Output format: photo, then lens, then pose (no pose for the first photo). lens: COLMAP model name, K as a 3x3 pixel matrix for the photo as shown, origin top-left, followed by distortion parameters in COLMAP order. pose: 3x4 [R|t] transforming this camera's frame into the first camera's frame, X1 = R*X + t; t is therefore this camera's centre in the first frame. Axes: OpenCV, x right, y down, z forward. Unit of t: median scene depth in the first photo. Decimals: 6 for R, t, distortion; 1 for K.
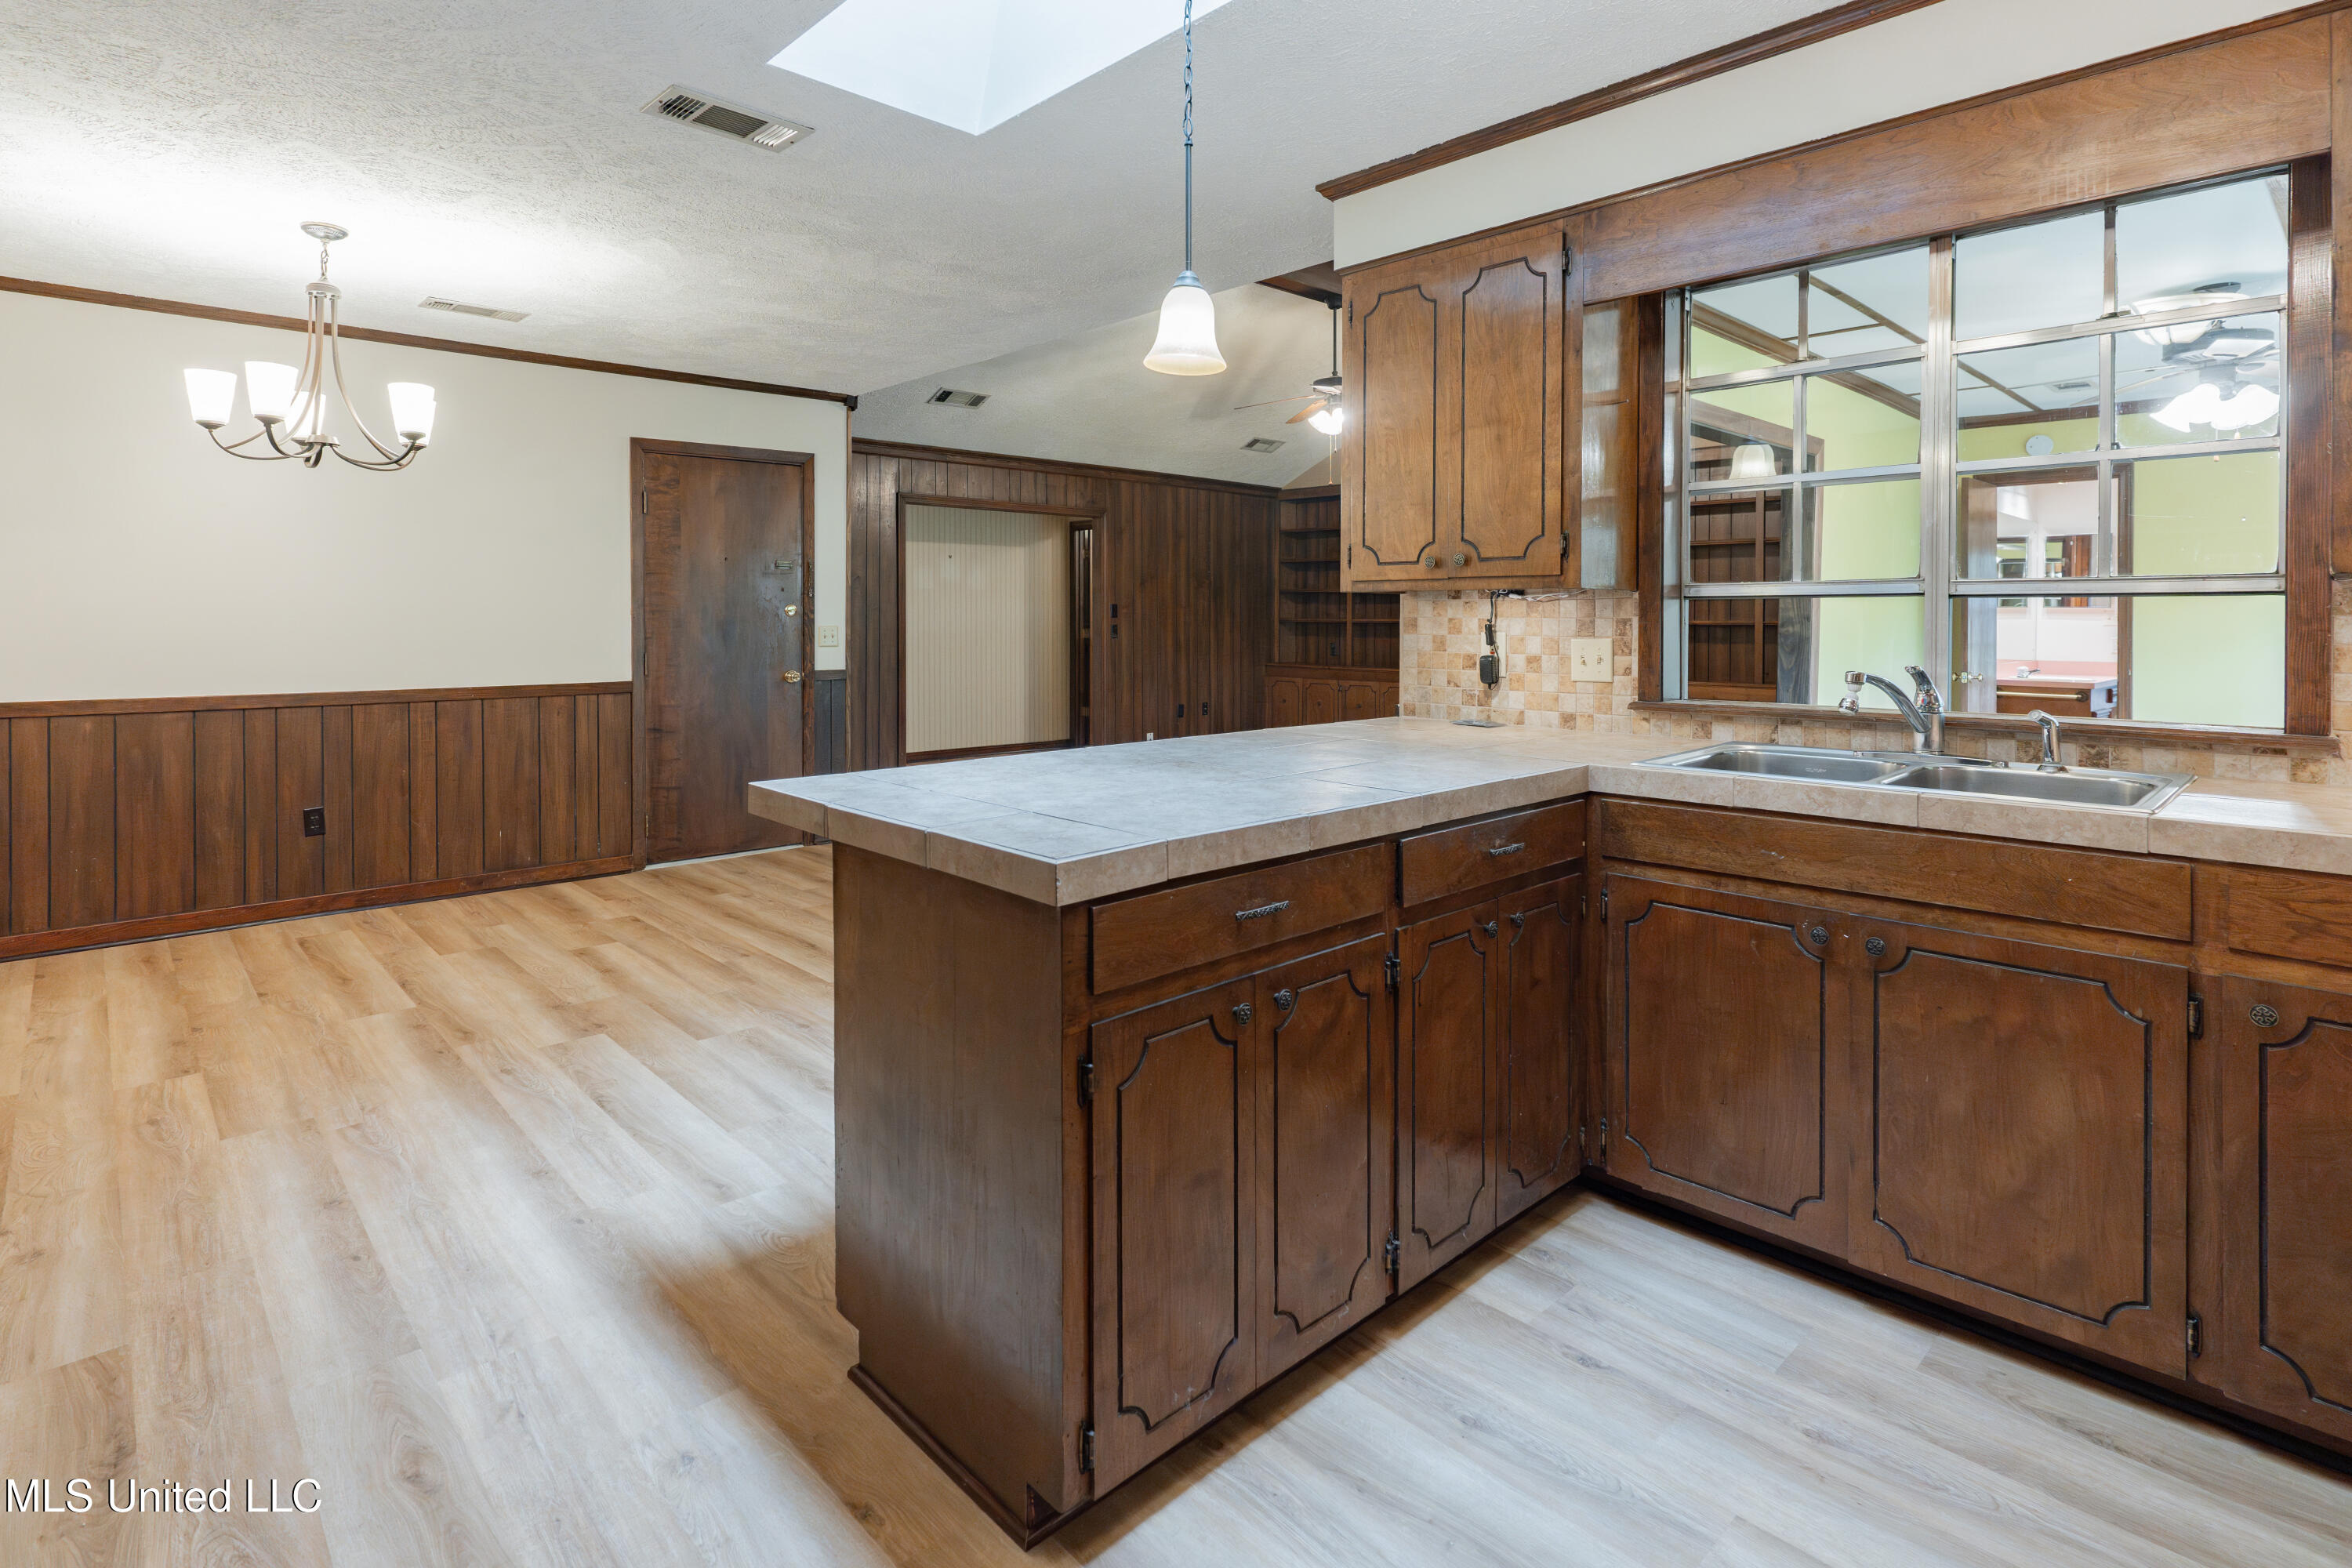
lens RADIAL K [[1167.6, 0, 1170.6], [0, 1167.6, 661.4], [0, 0, 1]] dist [0.007534, -0.005066]
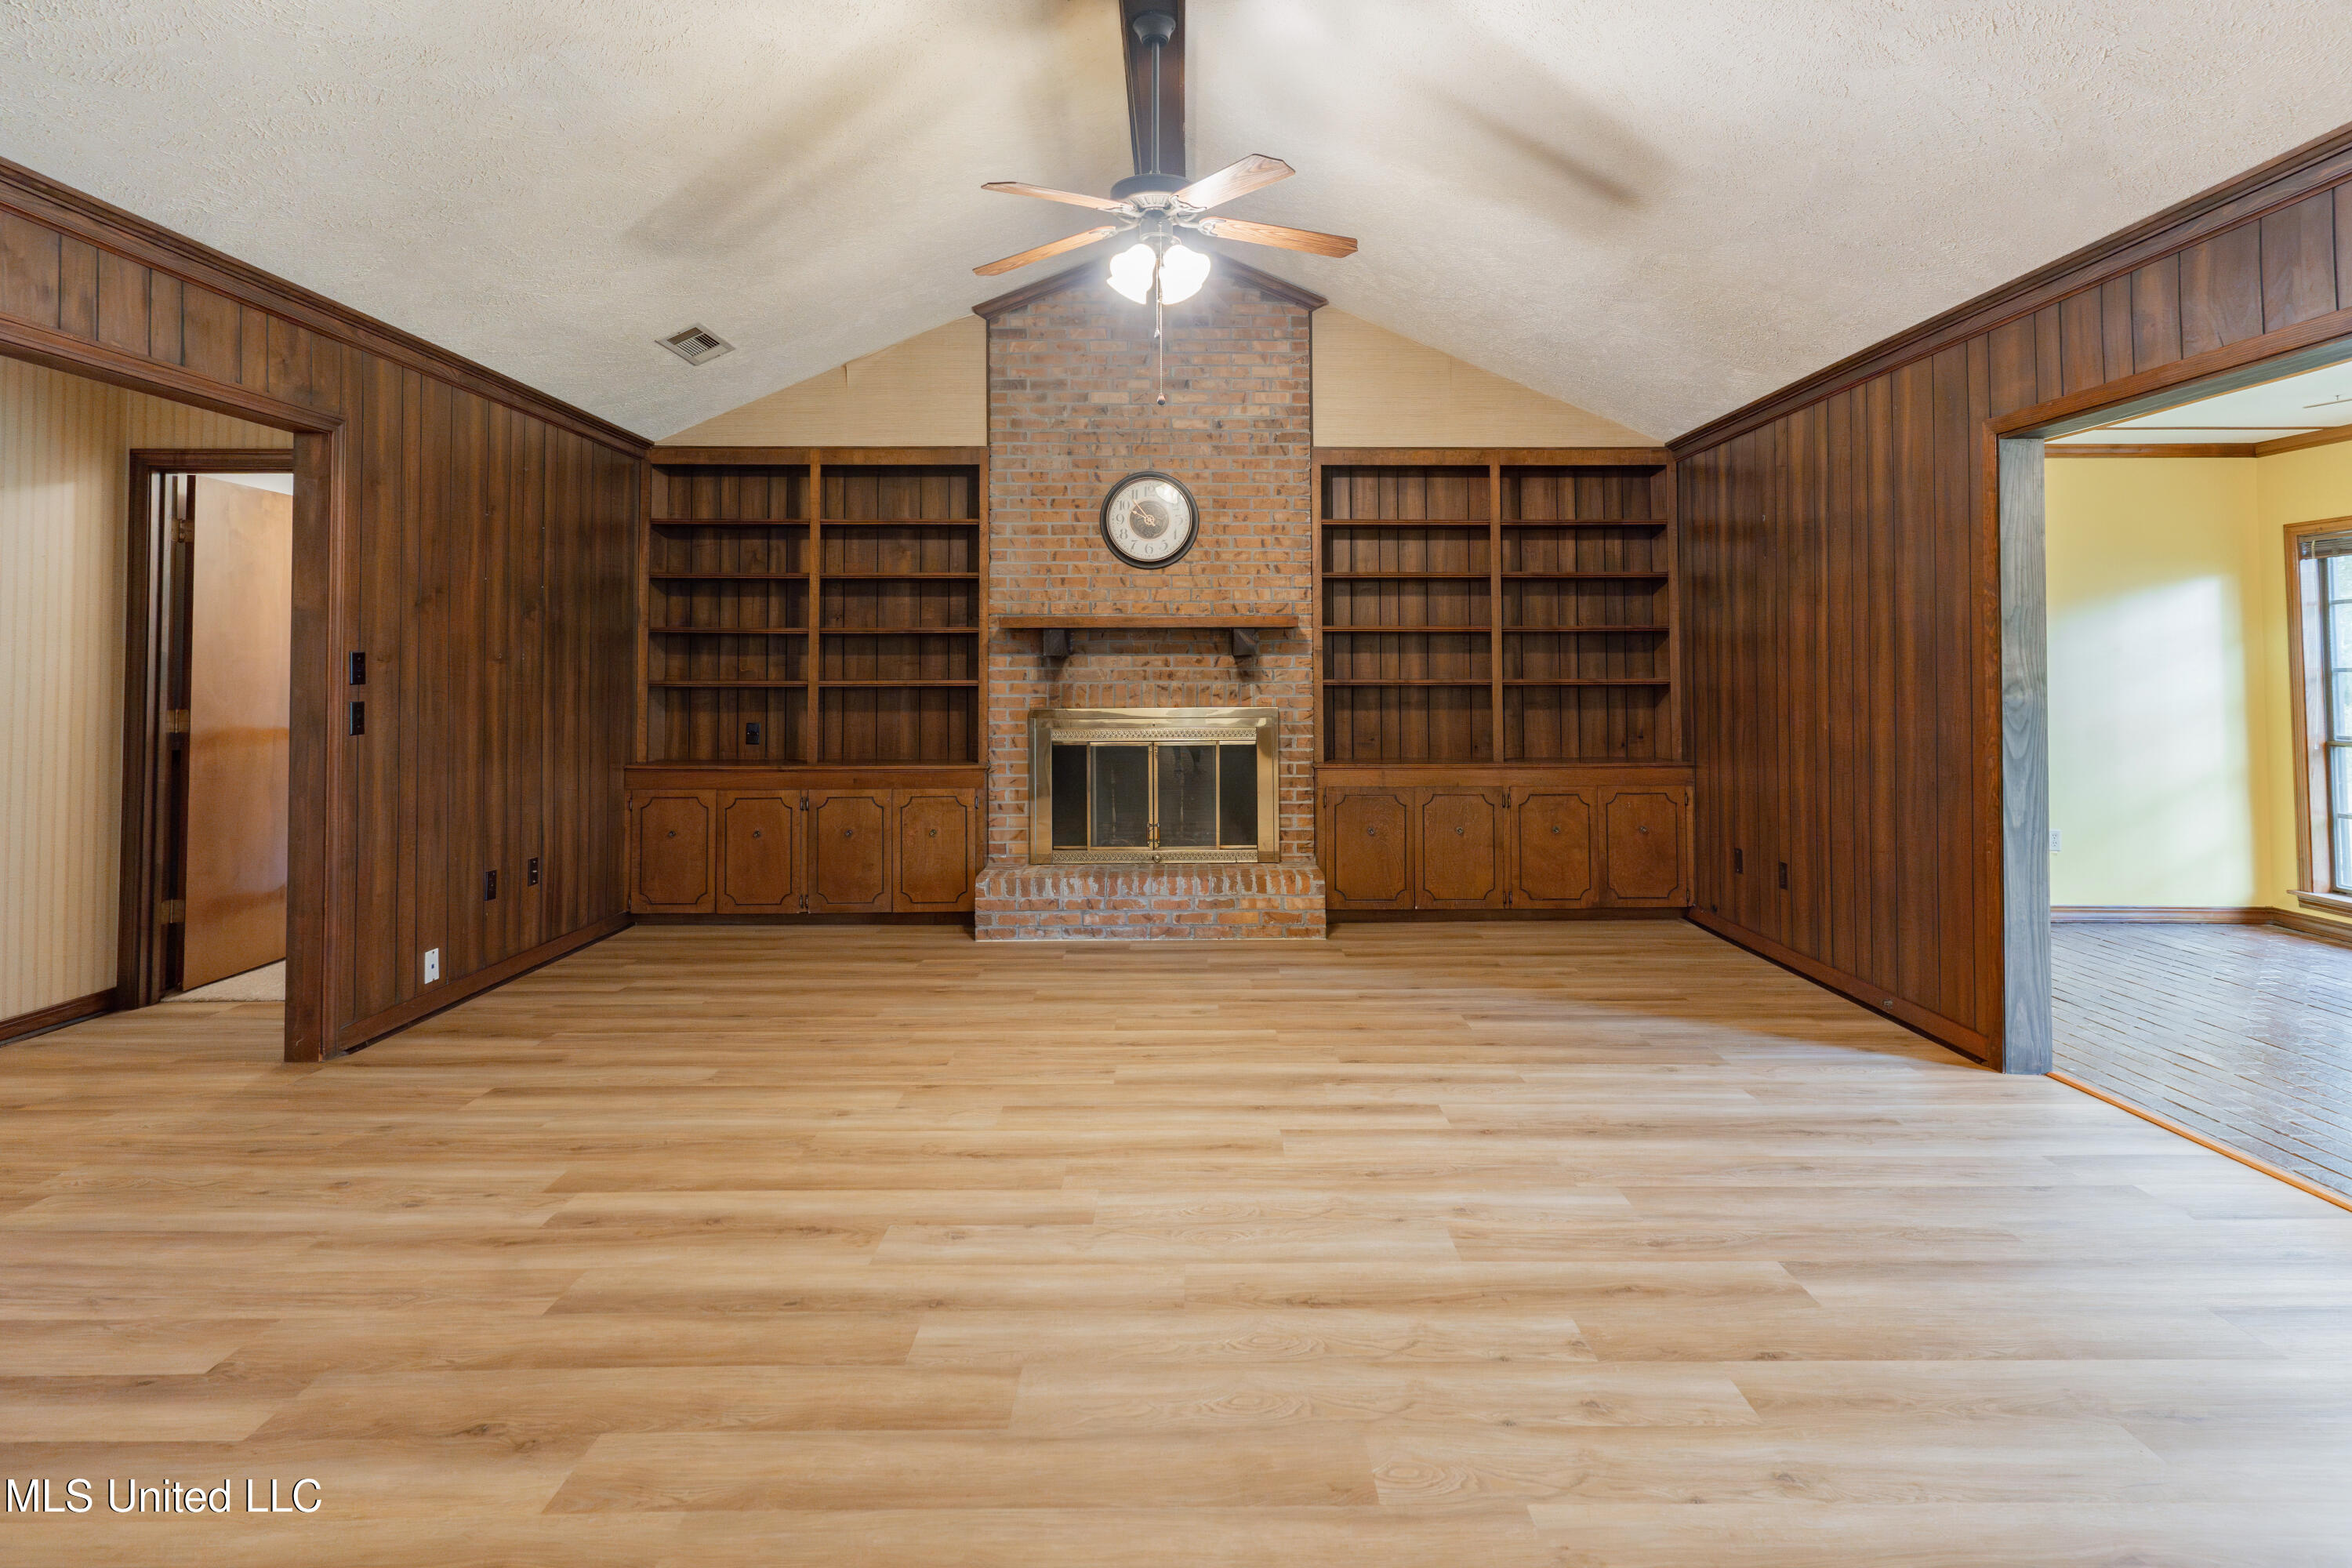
lens RADIAL K [[1167.6, 0, 1165.7], [0, 1167.6, 663.6], [0, 0, 1]] dist [0.007534, -0.005066]
pose [[0.694173, -0.000082, 0.719808, -0.499616], [0.032261, 0.998999, -0.030998, -0.078686], [-0.719085, 0.044739, 0.693480, 1.741908]]
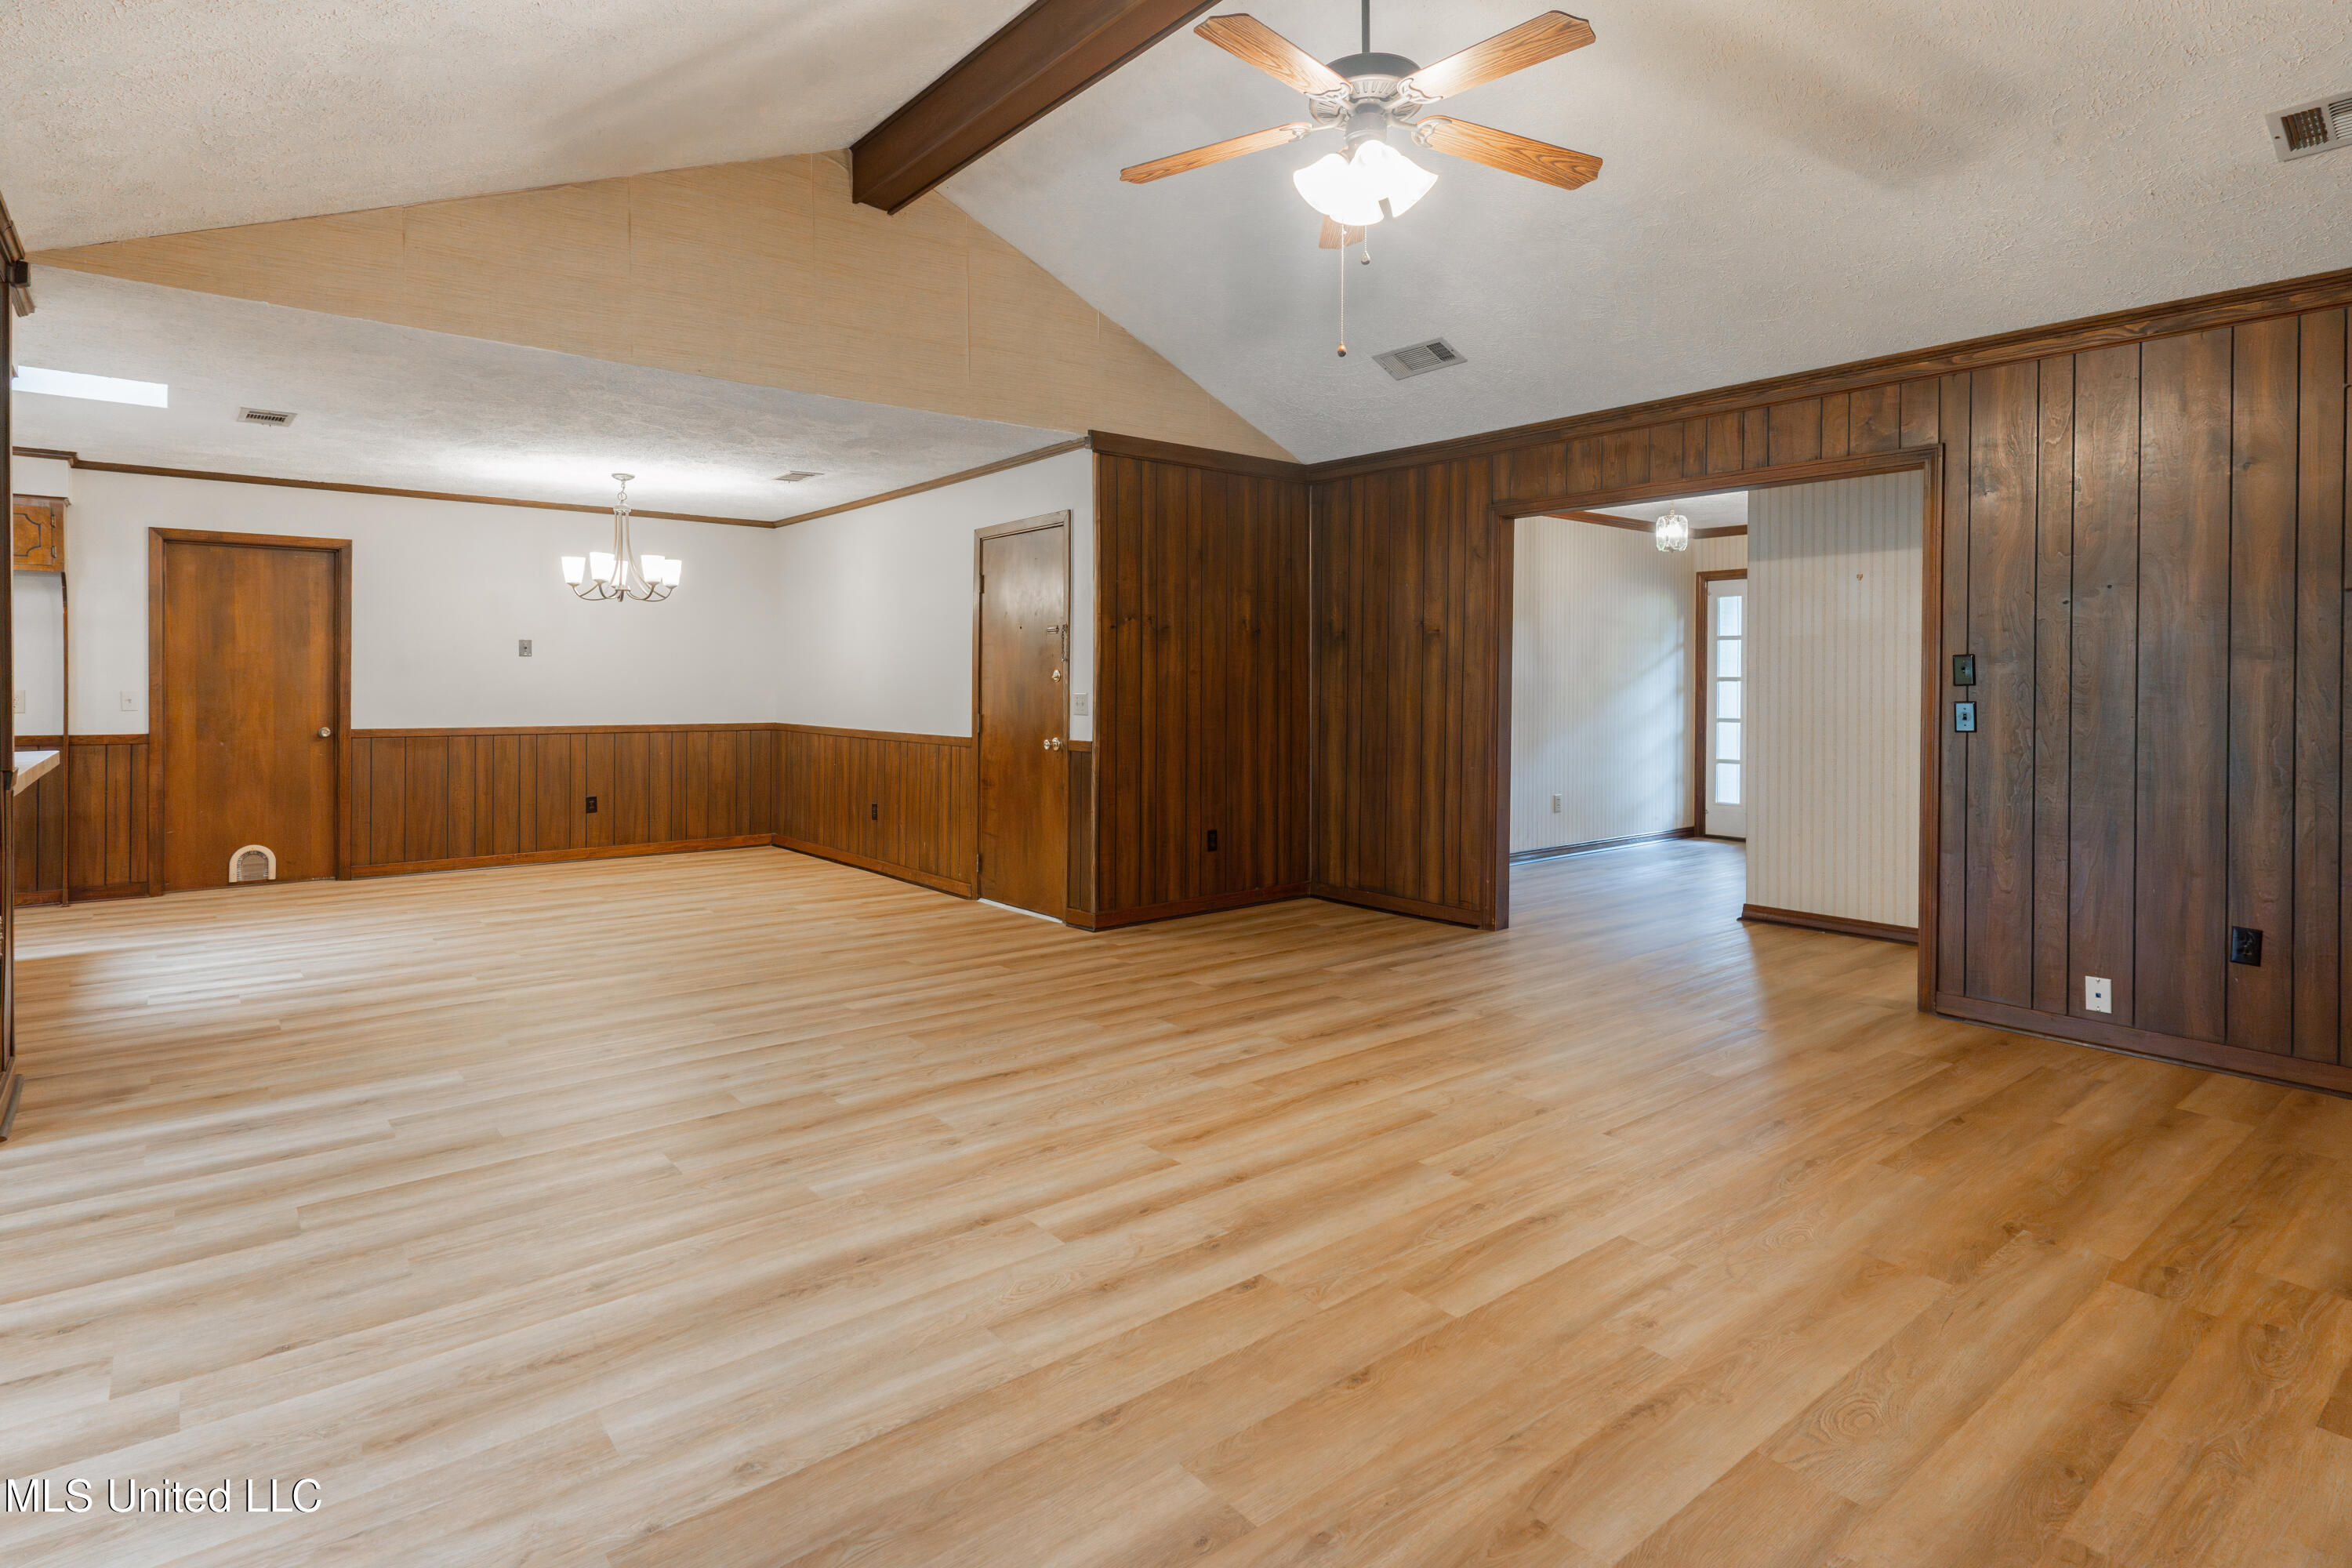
lens RADIAL K [[1218.7, 0, 1183.7], [0, 1218.7, 676.7], [0, 0, 1]] dist [0.000339, 0.000291]
pose [[-0.063724, -0.011933, -0.997896, 1.408998], [-0.042299, 0.999062, -0.009246, -0.081871], [0.997071, 0.041620, -0.064169, 2.494015]]
